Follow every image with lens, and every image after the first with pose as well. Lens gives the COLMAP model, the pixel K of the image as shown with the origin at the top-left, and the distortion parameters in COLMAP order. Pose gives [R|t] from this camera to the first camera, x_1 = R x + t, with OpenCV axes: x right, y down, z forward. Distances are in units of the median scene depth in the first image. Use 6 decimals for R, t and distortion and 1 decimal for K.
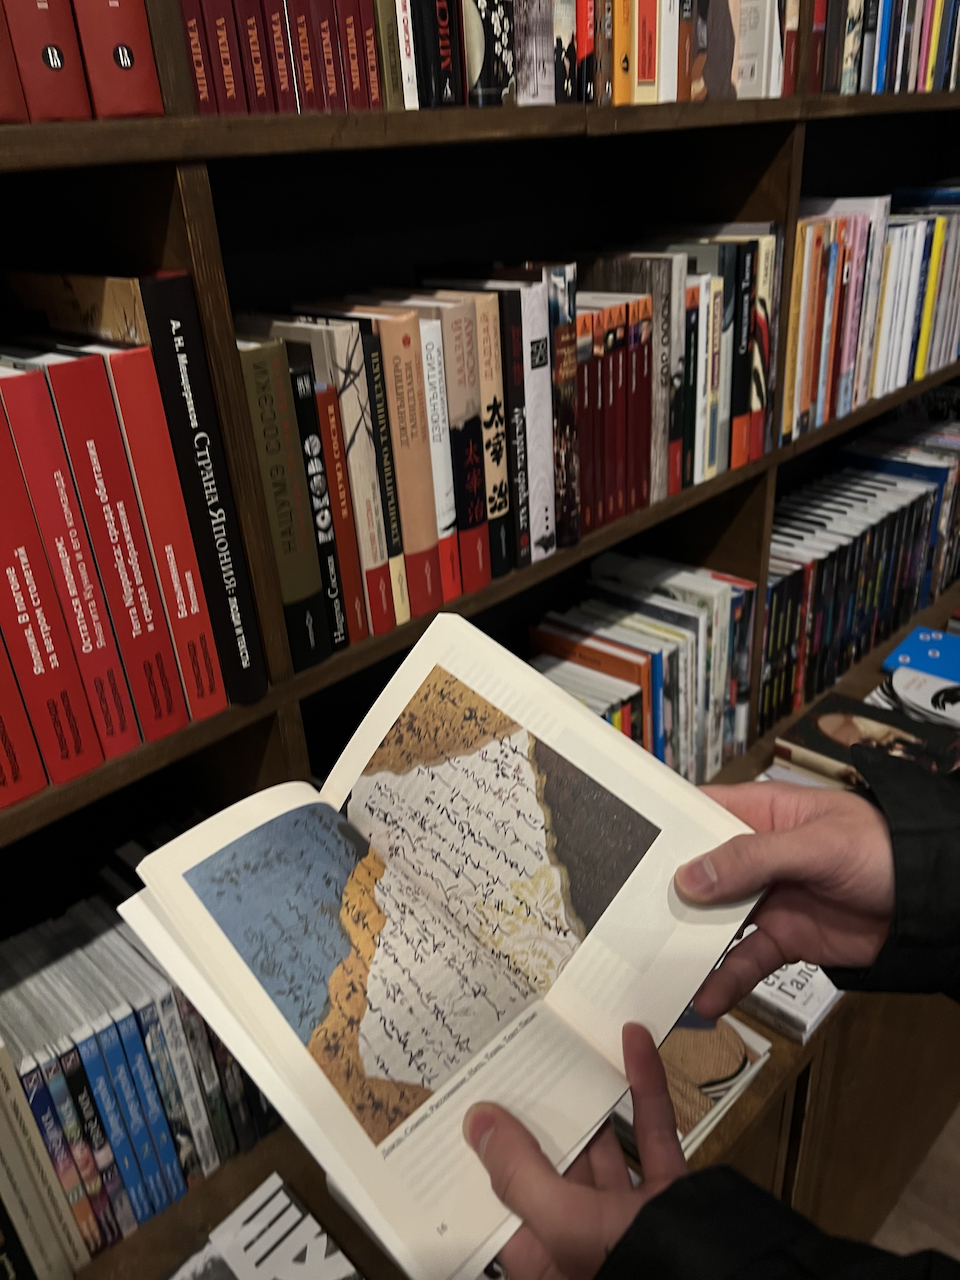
lens RADIAL K [[970.9, 0, 481.8], [0, 970.9, 639.4], [0, 0, 1]] dist [0.004761, 0.002026]
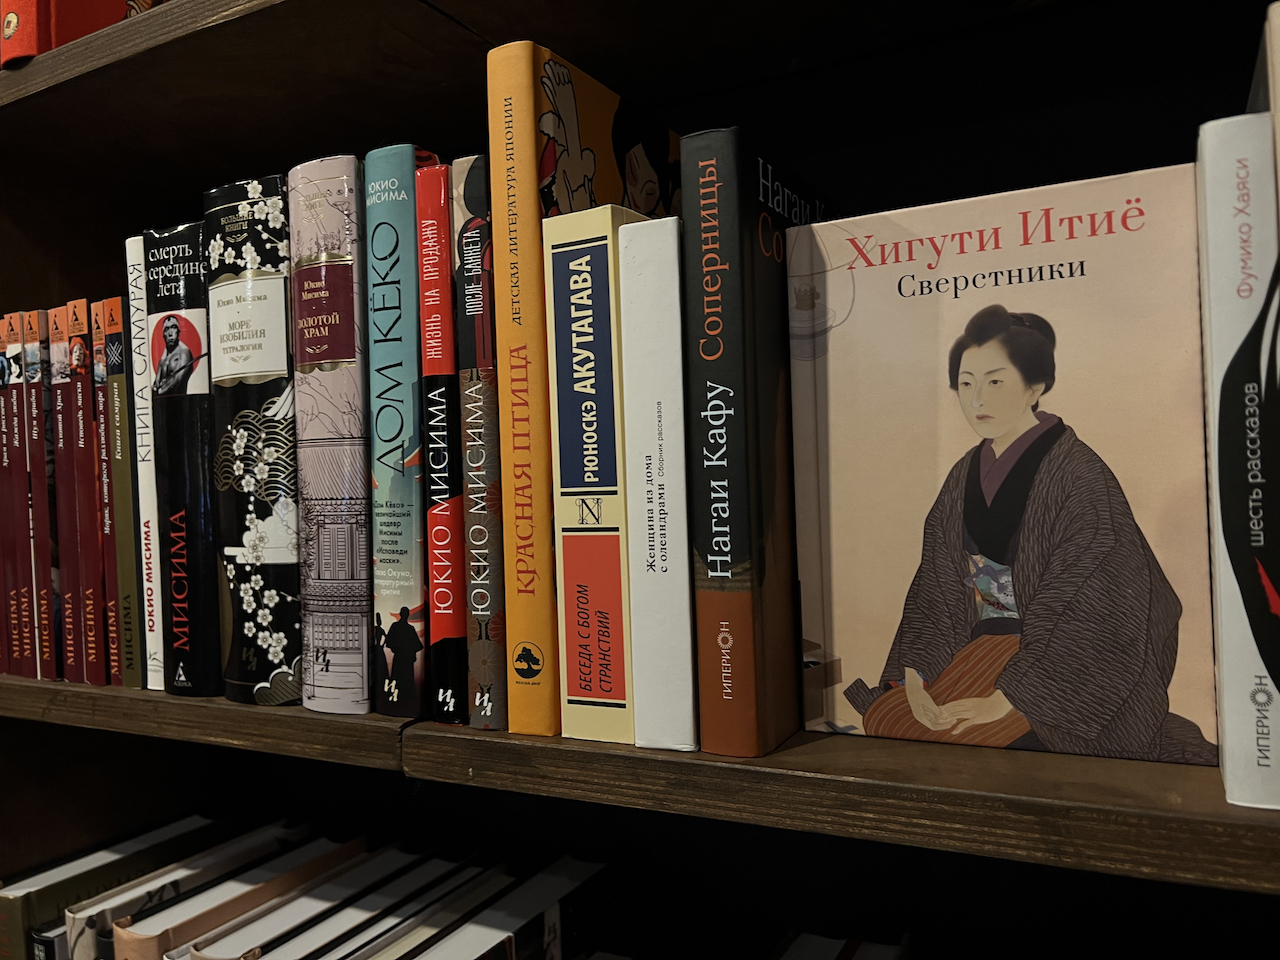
lens RADIAL K [[970.9, 0, 641.6], [0, 970.9, 480.6], [0, 0, 1]] dist [0.004761, 0.002026]
pose [[0.257727, 0.050943, -0.964874, 0.664205], [-0.408396, 0.910764, -0.061001, -0.714313], [0.875665, 0.409772, 0.255534, 0.952800]]
